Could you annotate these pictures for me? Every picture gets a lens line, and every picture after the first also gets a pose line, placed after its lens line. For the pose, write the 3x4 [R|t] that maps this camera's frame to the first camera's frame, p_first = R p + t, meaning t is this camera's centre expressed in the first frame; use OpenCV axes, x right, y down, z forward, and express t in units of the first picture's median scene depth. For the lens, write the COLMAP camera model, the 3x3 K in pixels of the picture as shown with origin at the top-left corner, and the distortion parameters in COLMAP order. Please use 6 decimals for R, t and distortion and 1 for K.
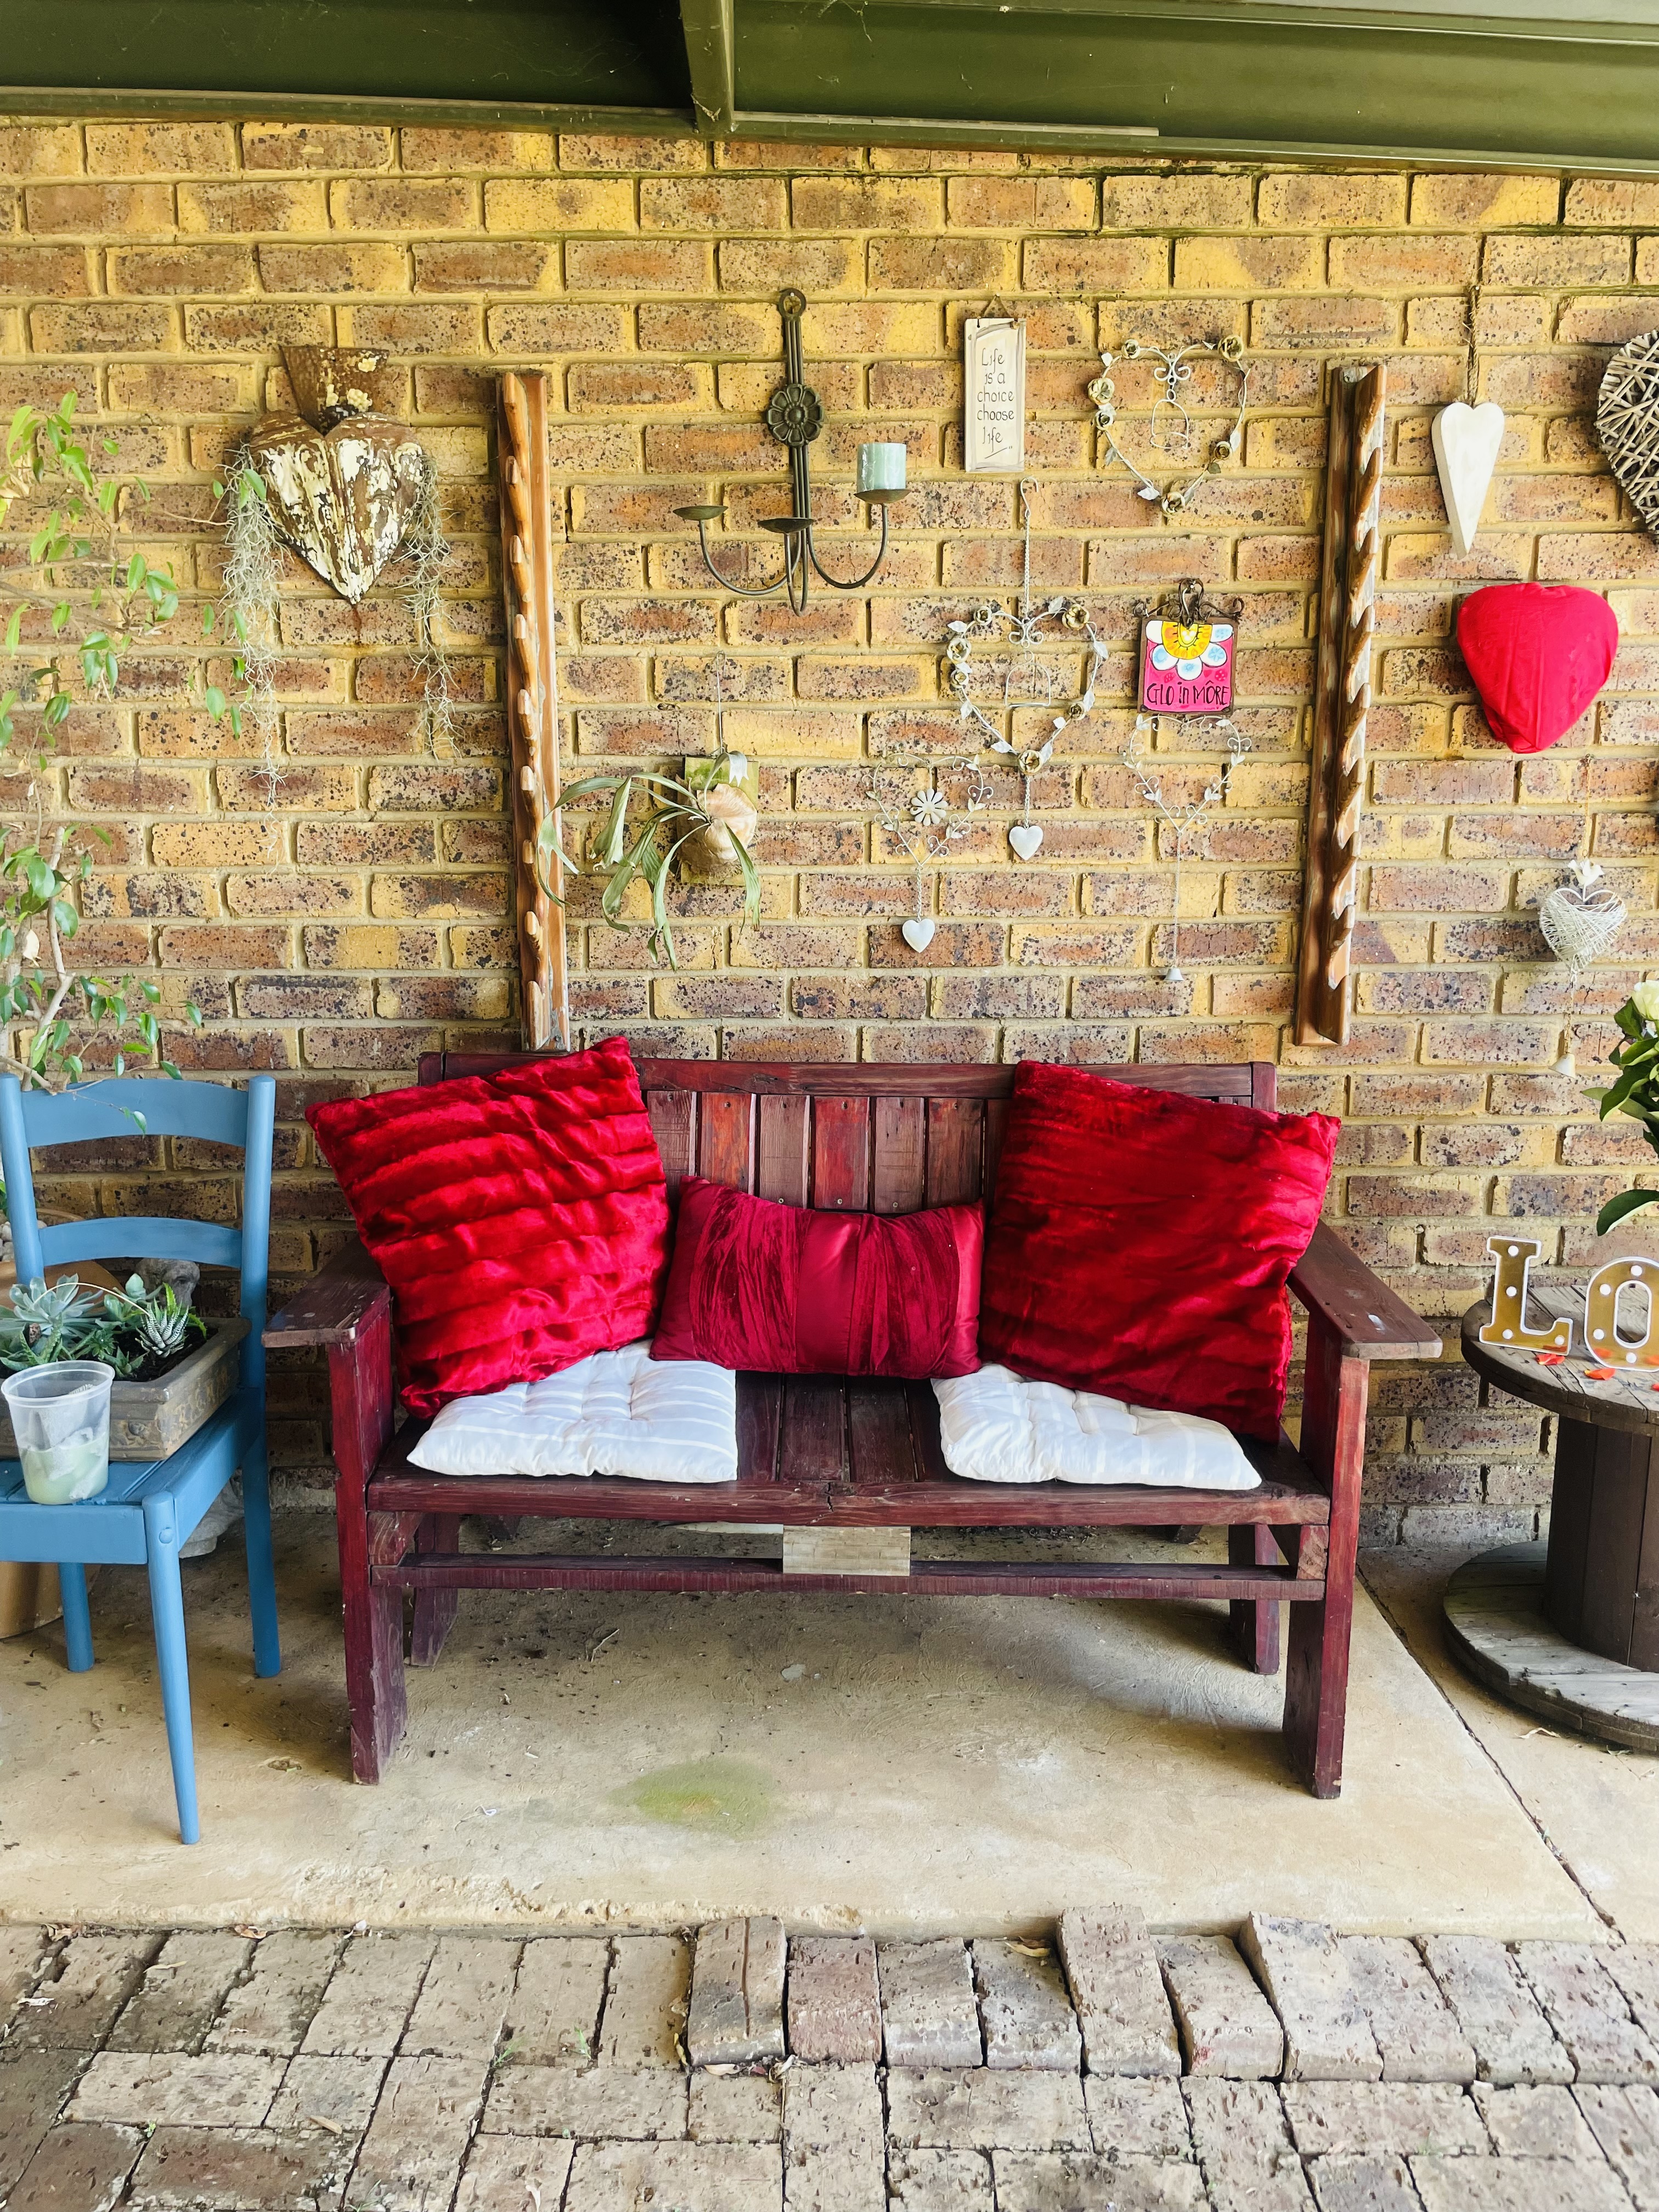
lens RADIAL K [[1689.3, 0, 809.4], [0, 1689.3, 1096.2], [0, 0, 1]] dist [0.095192, -0.132175]
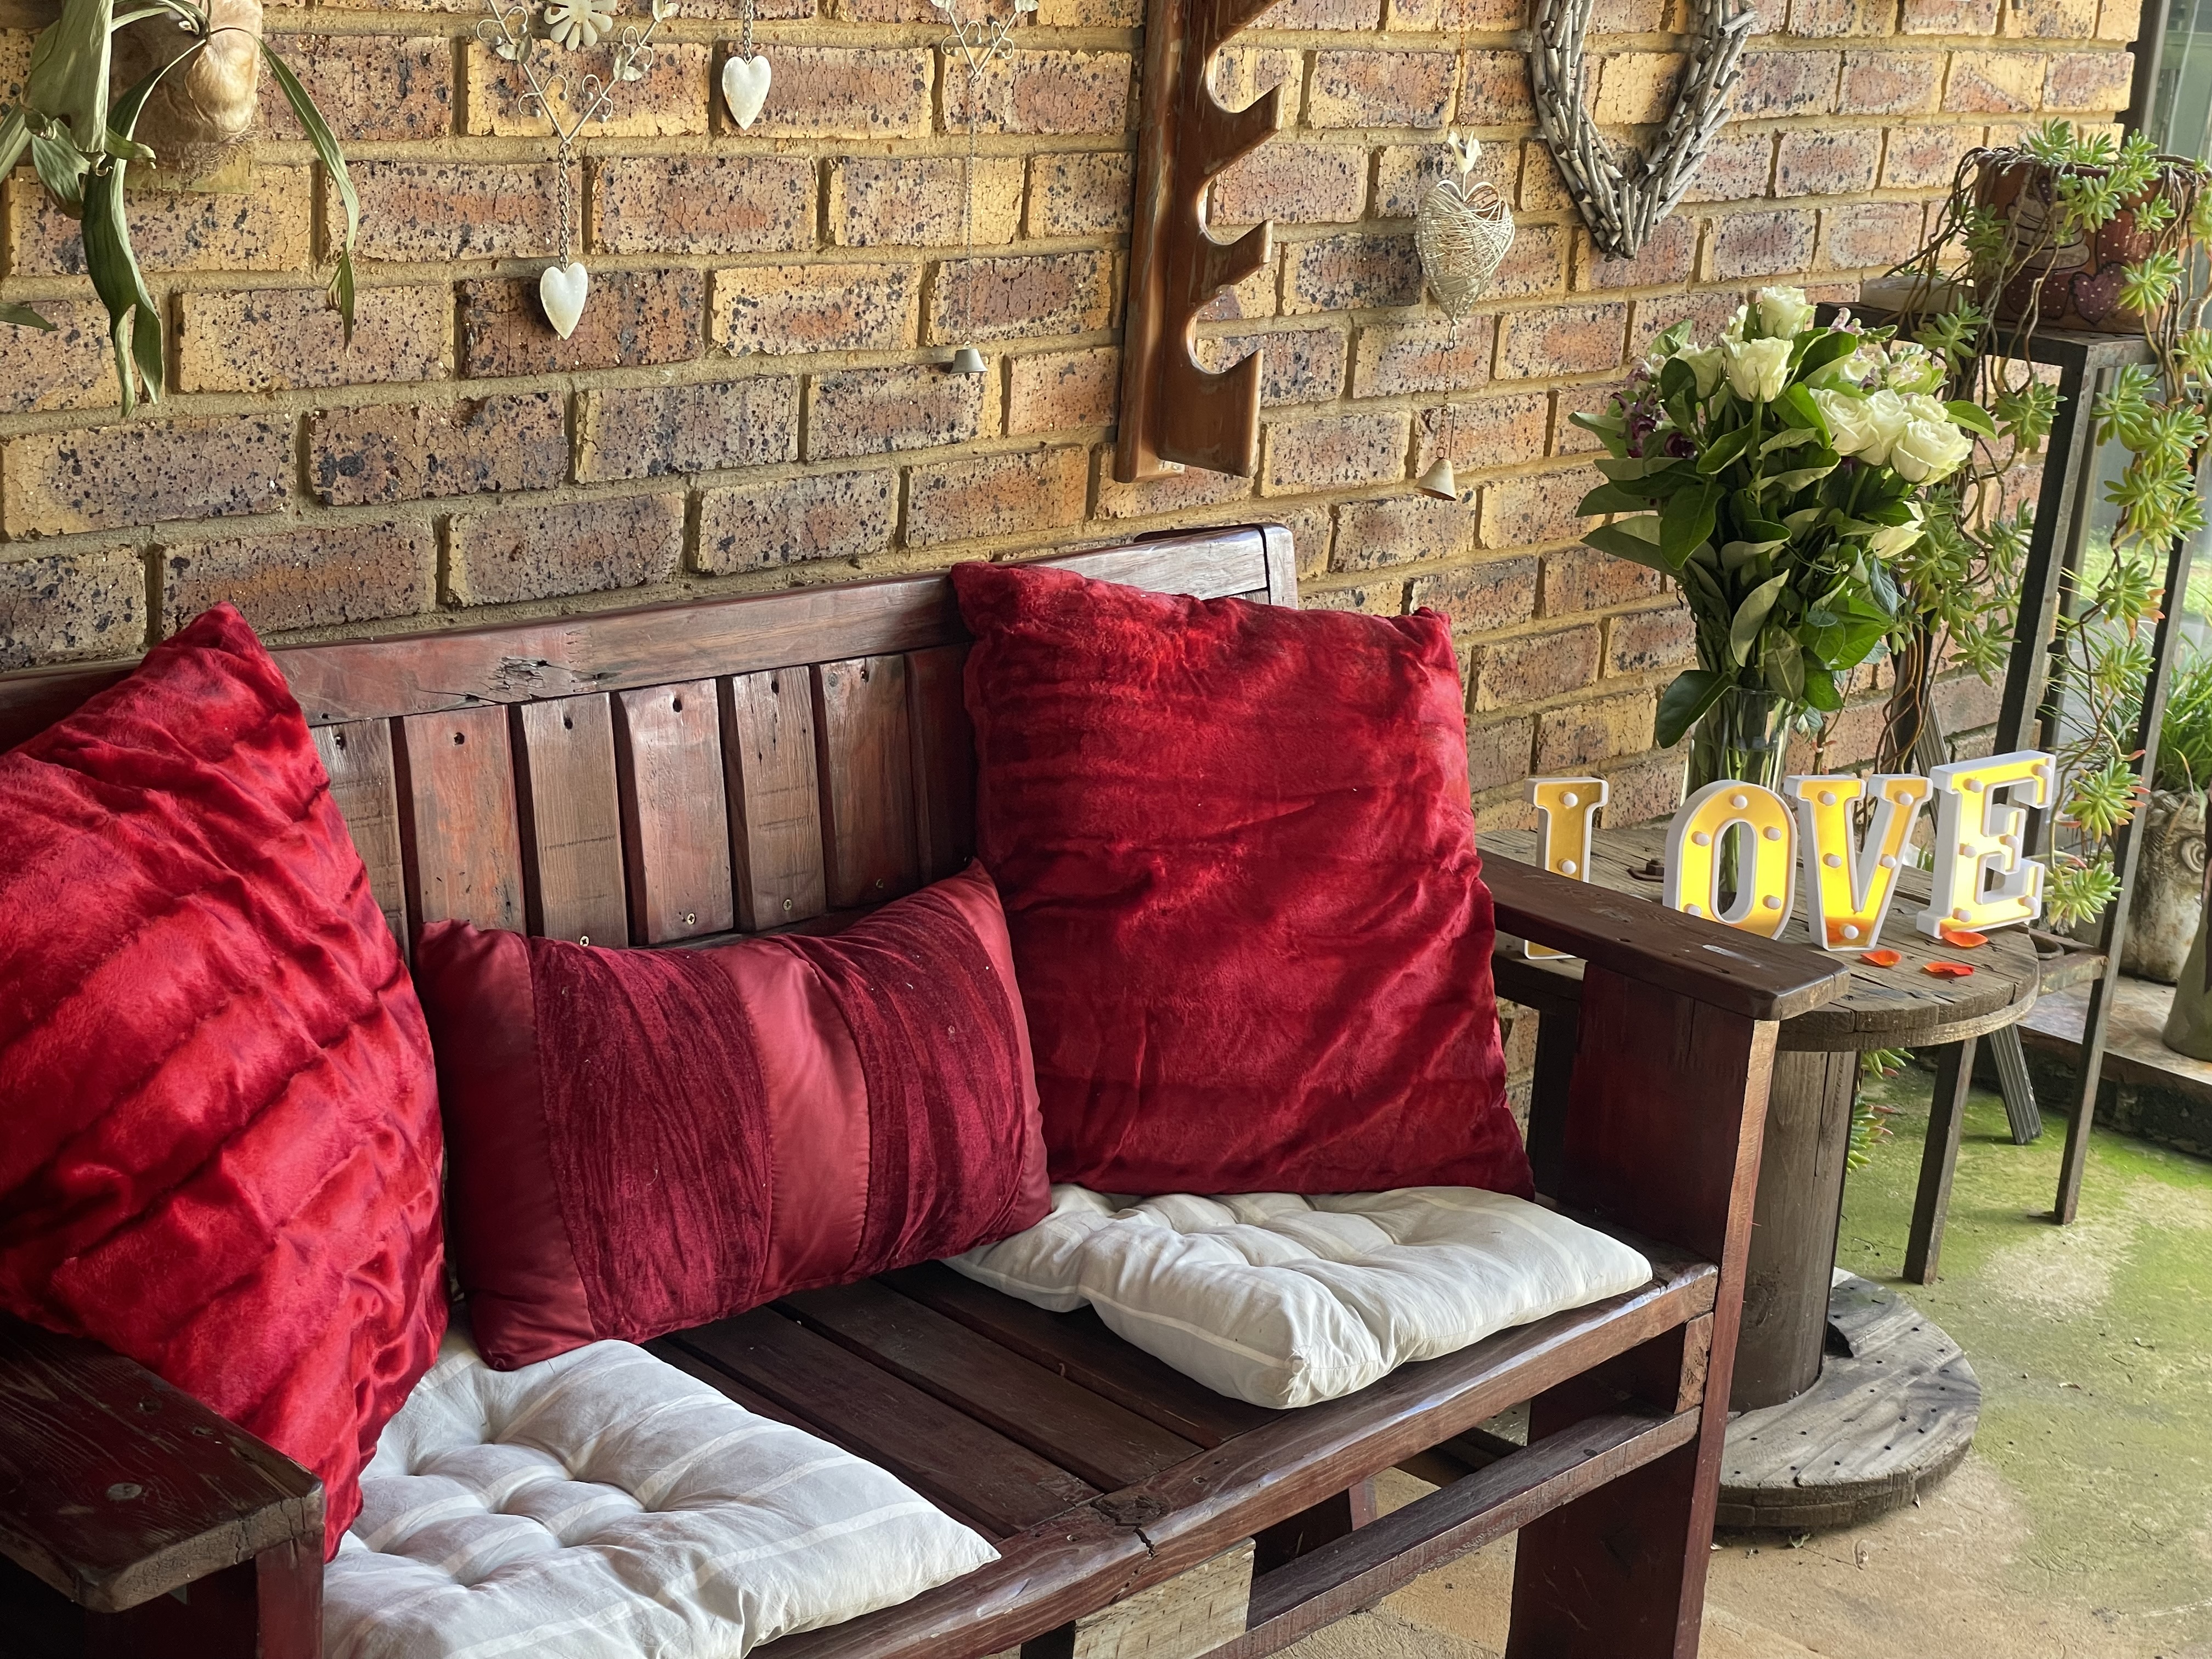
lens RADIAL K [[3329.5, 0, 1130.0], [0, 3329.5, 809.6], [0, 0, 1]] dist [0.137305, 0.000000]
pose [[0.669619, -0.152423, 0.726896, -0.515598], [0.079398, 0.987797, 0.133990, -0.071710], [-0.738449, -0.032008, 0.673549, 0.301360]]
